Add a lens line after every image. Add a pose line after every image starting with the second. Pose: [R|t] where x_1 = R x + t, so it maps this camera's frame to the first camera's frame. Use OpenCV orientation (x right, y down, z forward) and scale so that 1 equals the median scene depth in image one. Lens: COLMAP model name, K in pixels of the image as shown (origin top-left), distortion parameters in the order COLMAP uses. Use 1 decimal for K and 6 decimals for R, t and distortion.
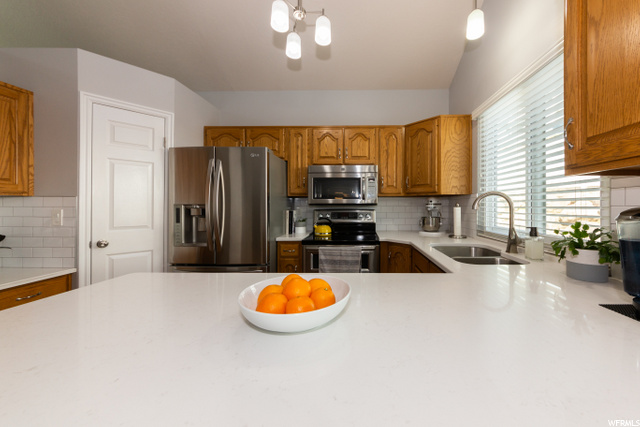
lens RADIAL K [[238.7, 0, 355.4], [0, 238.7, 214.5], [0, 0, 1]] dist [-0.000924, -0.000220]
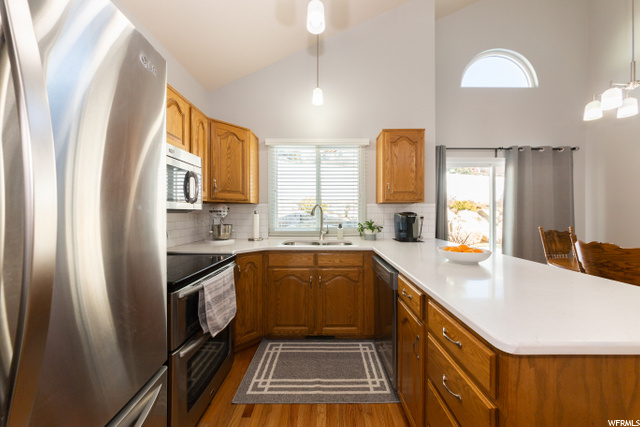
lens RADIAL K [[221.9, 0, 320.0], [0, 221.9, 213.5], [0, 0, 1]] dist [0.000439, -0.000043]
pose [[-0.004571, -0.004856, 0.999978, -0.605464], [0.033594, 0.999423, 0.005007, -0.025318], [-0.999425, 0.033616, -0.004405, 0.639800]]
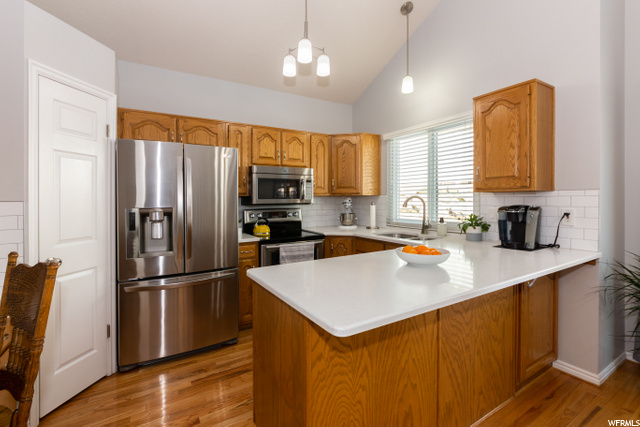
lens RADIAL K [[288.6, 0, 320.0], [0, 288.6, 213.5], [0, 0, 1]] dist [-0.000115, -0.000446]
pose [[0.846707, -0.032520, 0.531065, -0.604159], [0.026148, 0.999468, 0.019513, -0.021629], [-0.531417, -0.002636, 0.847106, -0.164872]]
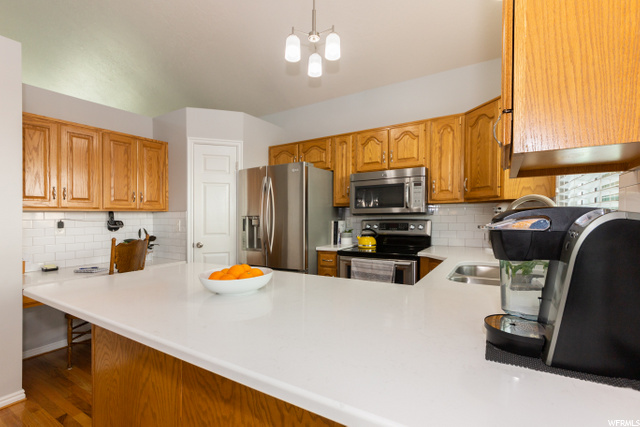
lens RADIAL K [[297.1, 0, 321.8], [0, 297.1, 230.8], [0, 0, 1]] dist [0.001150, -0.000157]
pose [[0.860719, 0.015876, -0.508833, 0.316974], [-0.008122, 0.999815, 0.017456, 0.003768], [0.509015, -0.010892, 0.860688, -0.092274]]
